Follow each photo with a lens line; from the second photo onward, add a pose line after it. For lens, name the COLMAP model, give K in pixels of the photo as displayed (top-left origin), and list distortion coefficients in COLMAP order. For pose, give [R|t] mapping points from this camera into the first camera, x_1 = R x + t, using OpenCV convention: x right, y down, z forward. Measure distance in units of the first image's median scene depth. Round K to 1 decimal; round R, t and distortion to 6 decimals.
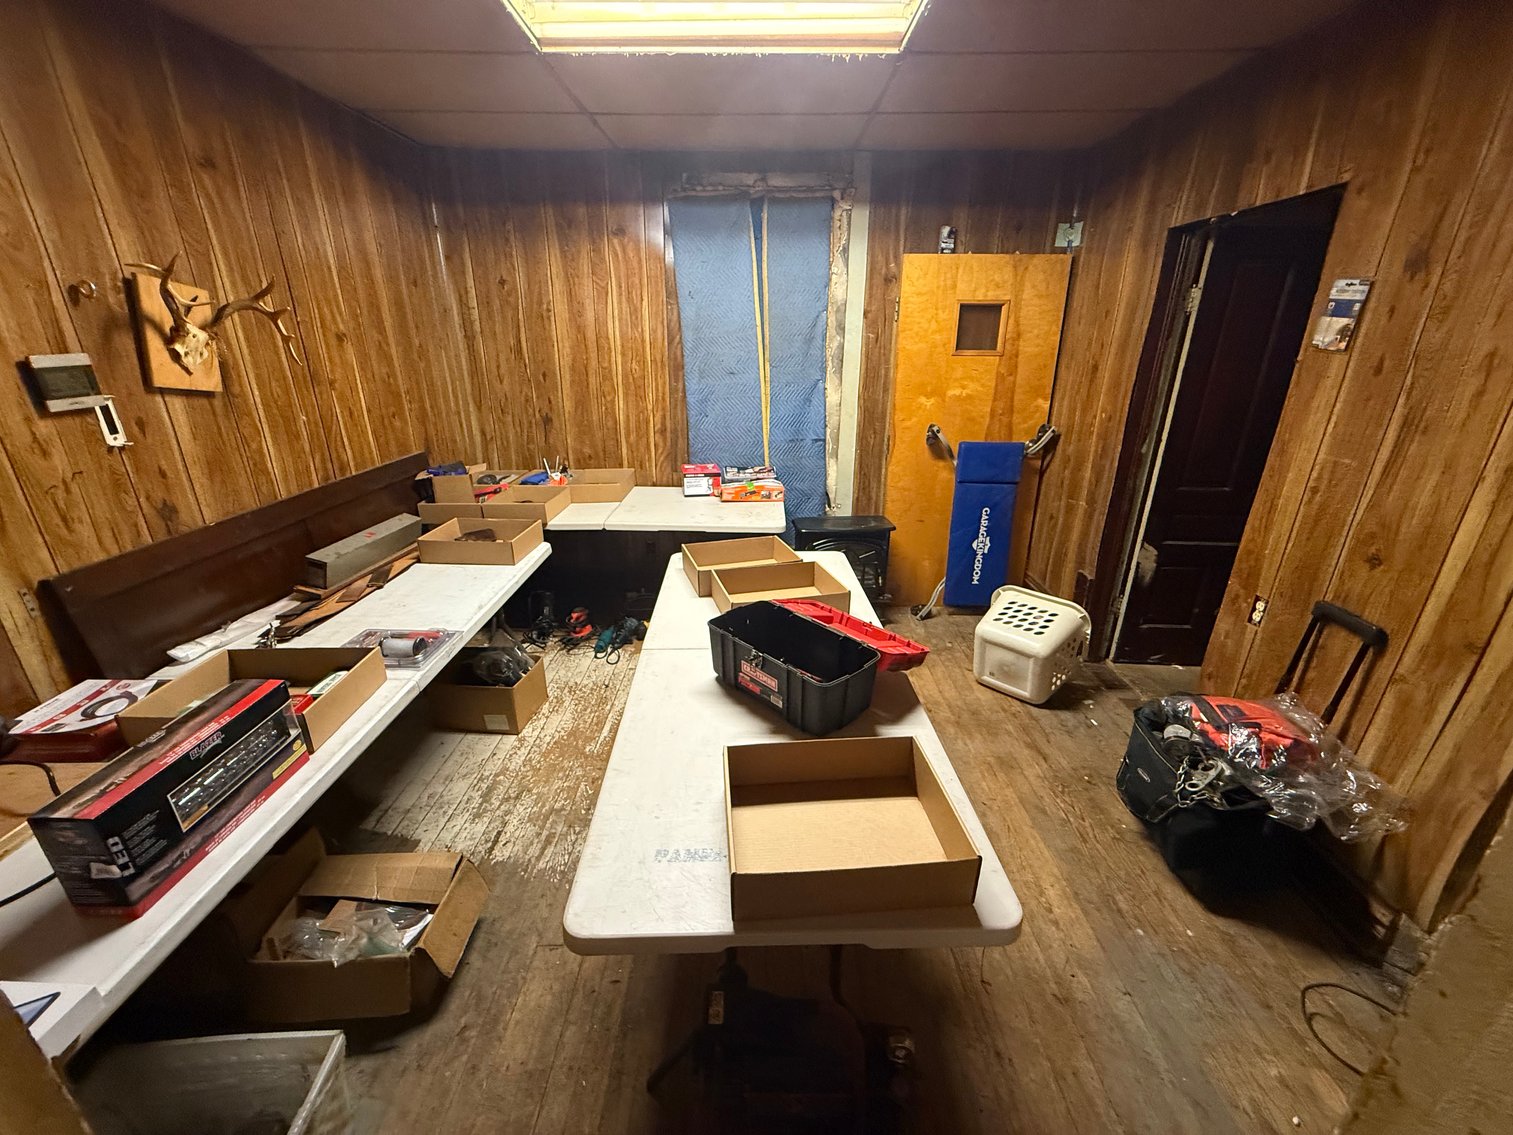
lens RADIAL K [[608.1, 0, 752.1], [0, 608.1, 566.5], [0, 0, 1]] dist [-0.000639, 0.000083]
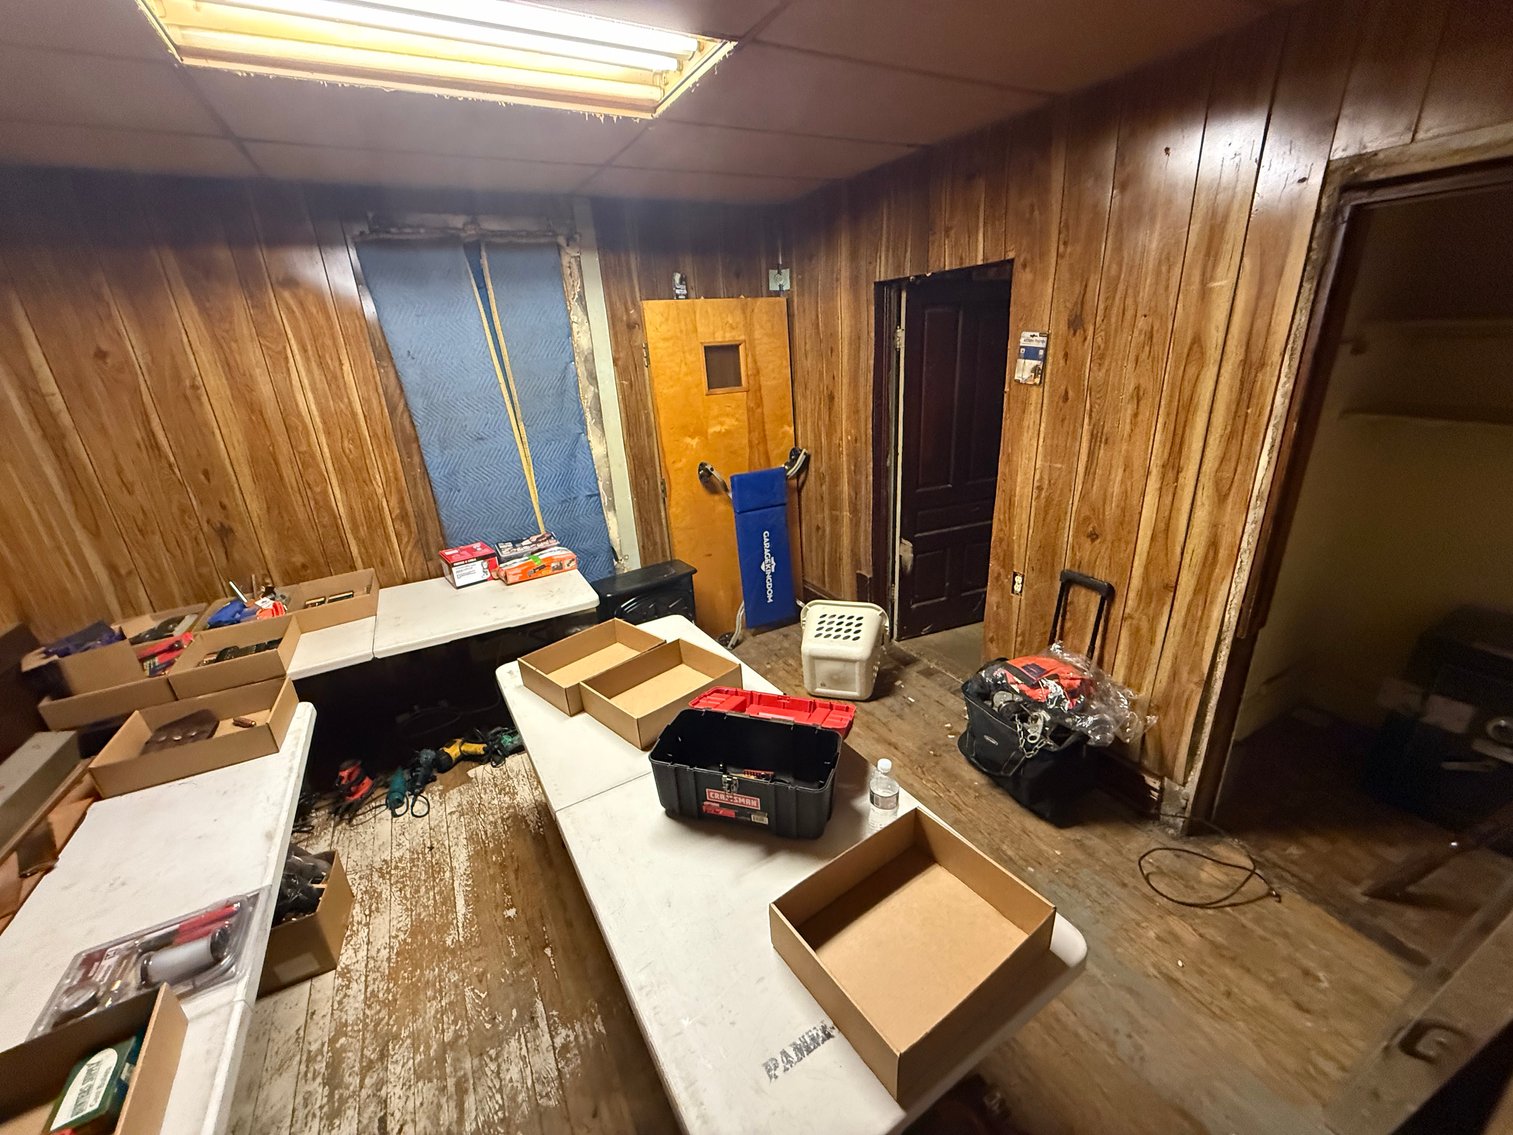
lens RADIAL K [[608.1, 0, 757.7], [0, 608.1, 566.7], [0, 0, 1]] dist [-0.000639, 0.000083]
pose [[0.864649, -0.223174, 0.450084, -0.164839], [0.231585, 0.972106, 0.037126, -0.106558], [-0.445815, 0.072132, 0.892214, 0.076972]]
